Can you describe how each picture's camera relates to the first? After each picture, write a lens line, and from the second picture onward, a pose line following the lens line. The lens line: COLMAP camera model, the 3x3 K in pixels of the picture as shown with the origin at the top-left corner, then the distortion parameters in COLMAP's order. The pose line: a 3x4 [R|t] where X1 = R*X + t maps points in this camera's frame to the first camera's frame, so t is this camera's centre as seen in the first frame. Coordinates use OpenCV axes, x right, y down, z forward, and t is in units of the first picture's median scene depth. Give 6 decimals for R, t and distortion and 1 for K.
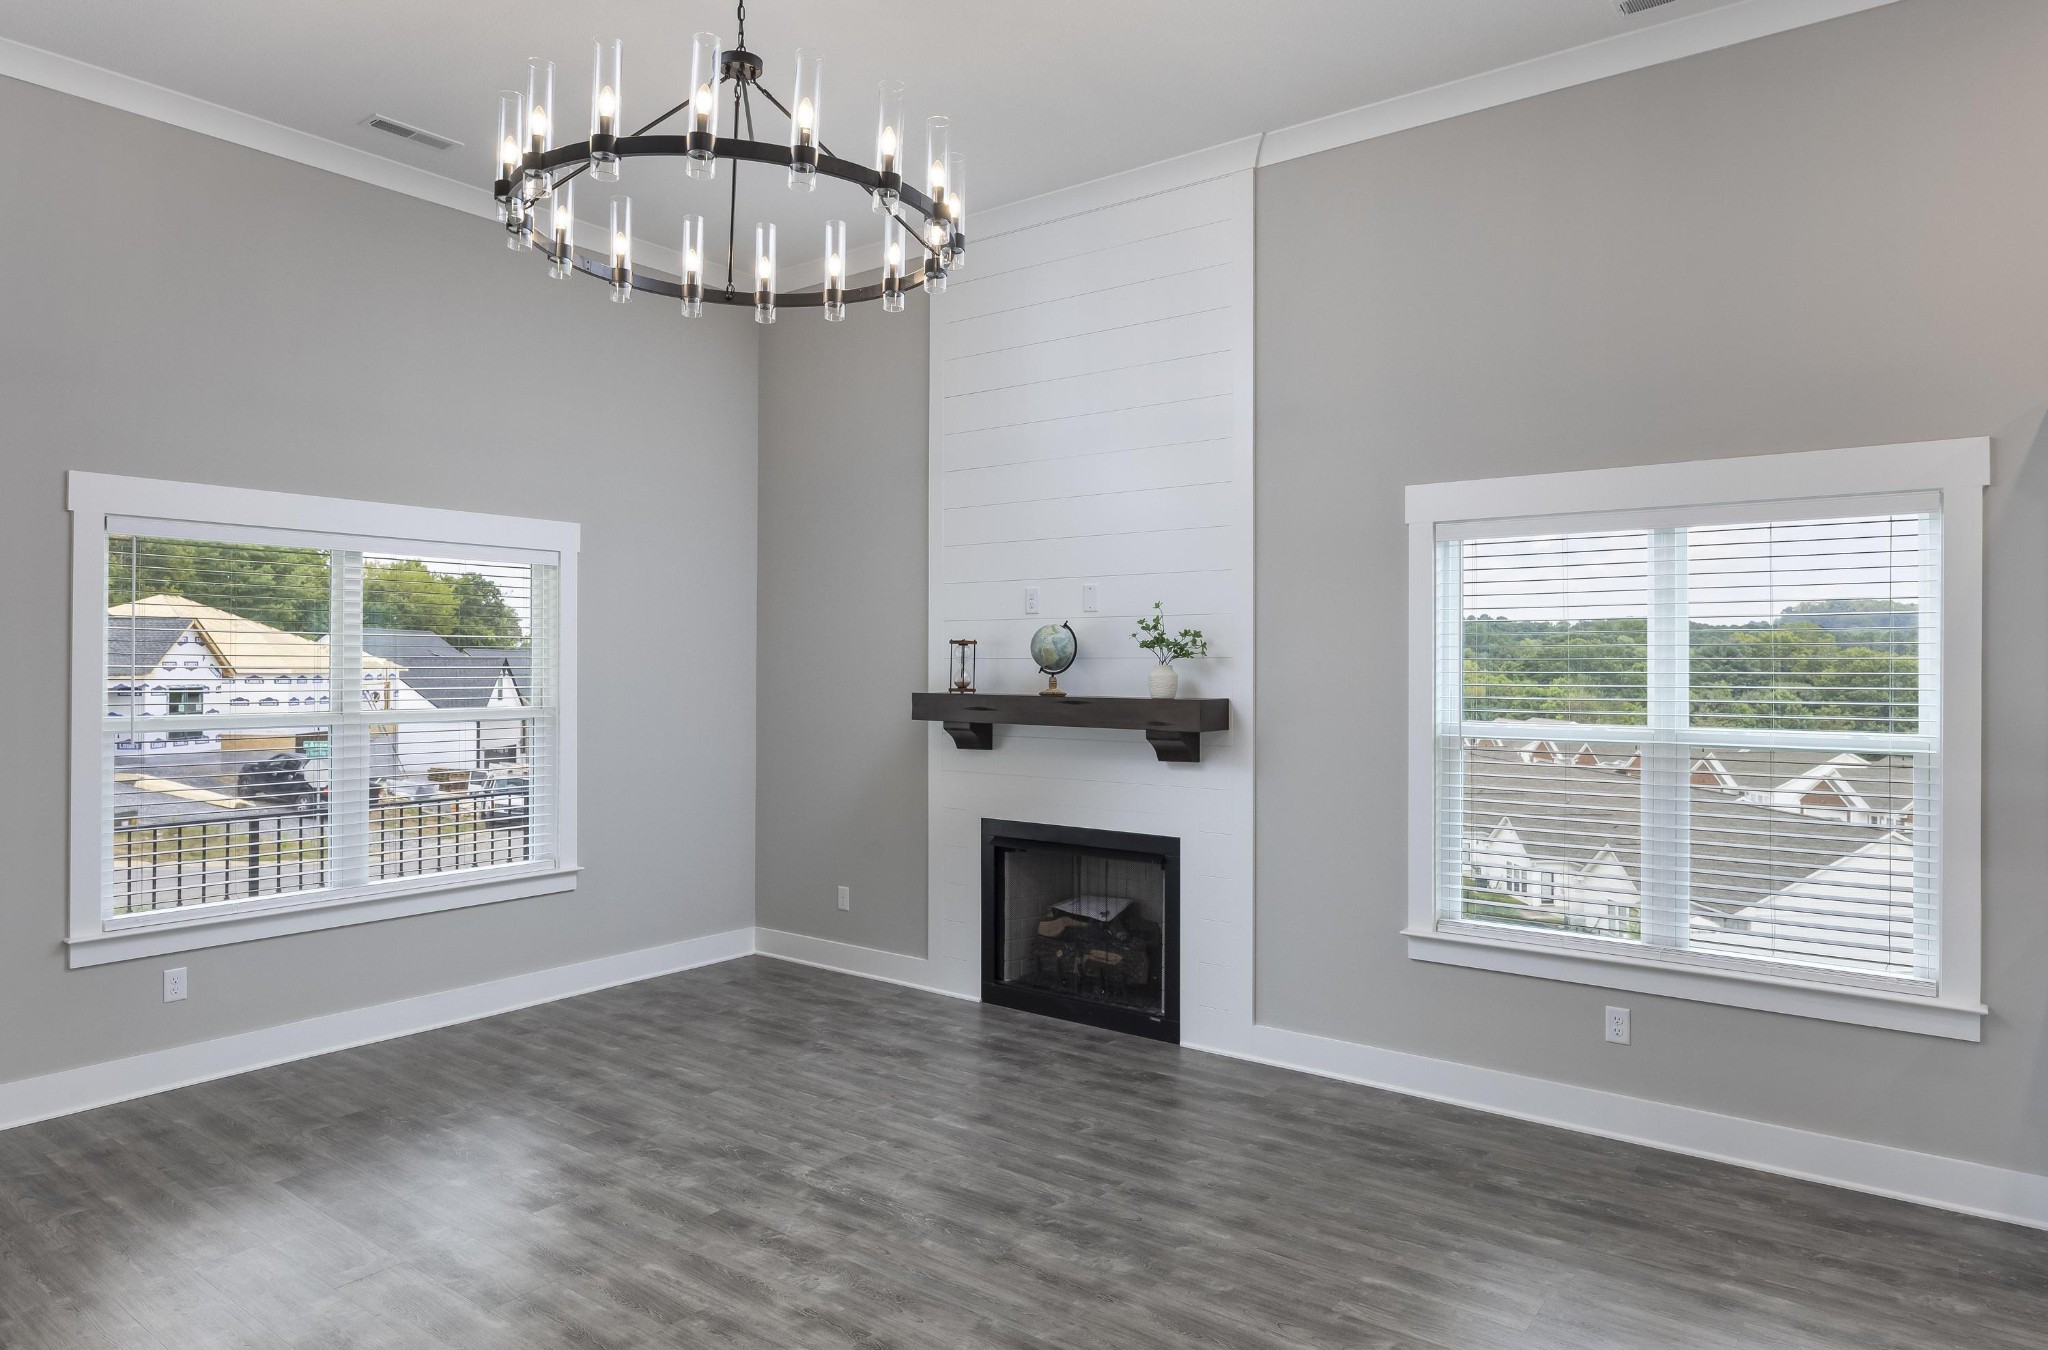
lens RADIAL K [[1250.1, 0, 1025.6], [0, 1250.1, 652.5], [0, 0, 1]] dist [0.000547, 0.000332]
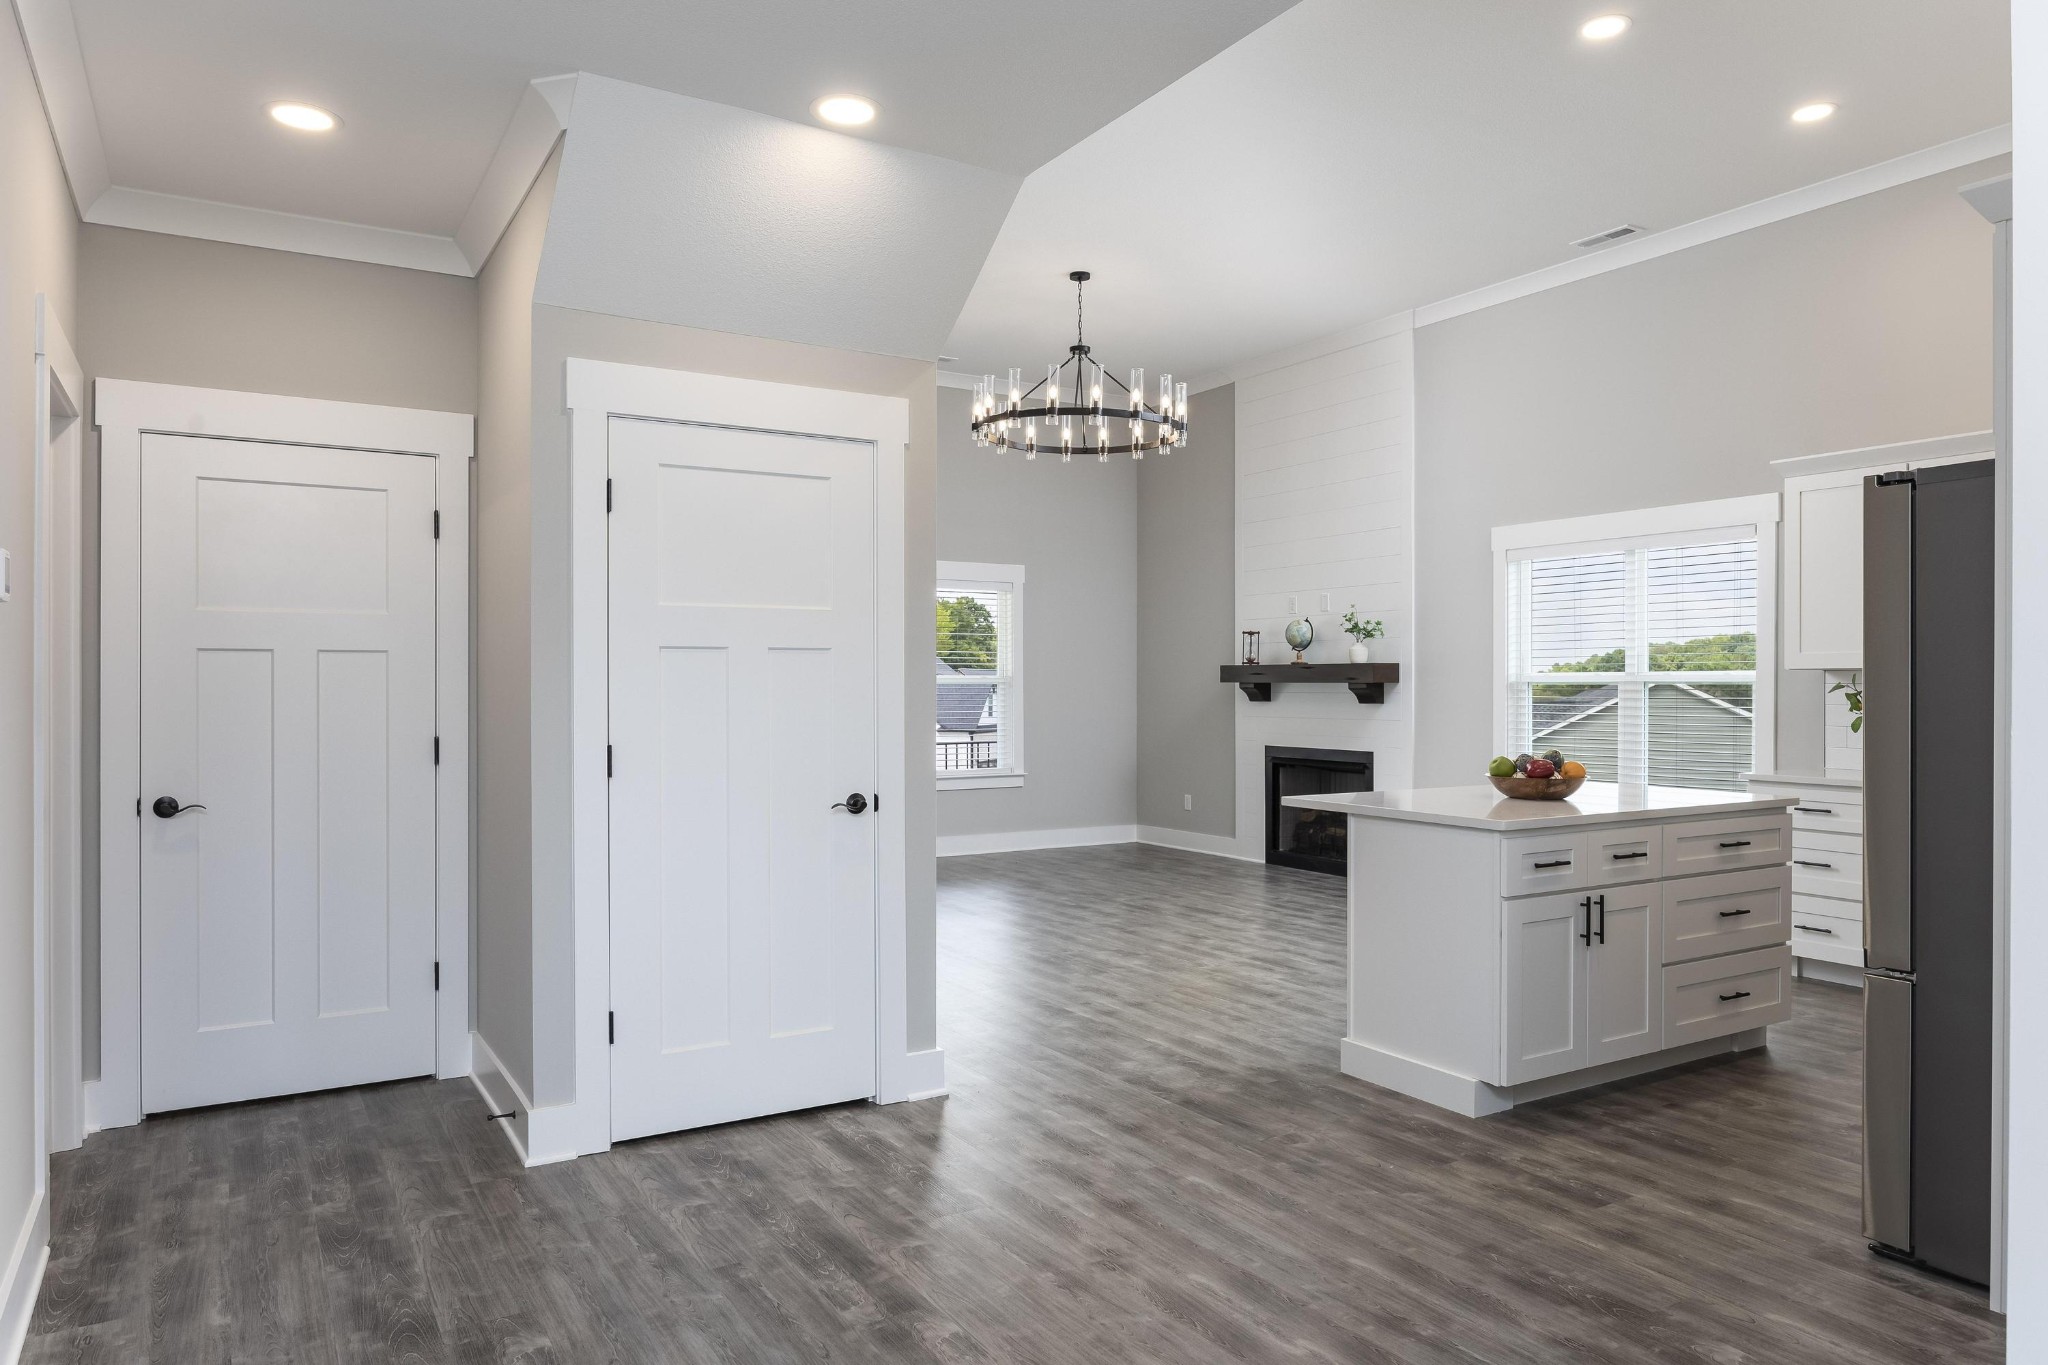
lens RADIAL K [[1326.9, 0, 1024.0], [0, 1326.9, 682.5], [0, 0, 1]] dist [-0.002491, -0.000387]
pose [[0.931008, -0.004378, -0.364972, 0.310280], [0.007154, 0.999955, 0.006253, 0.044348], [0.364928, -0.008433, 0.930997, -0.695767]]
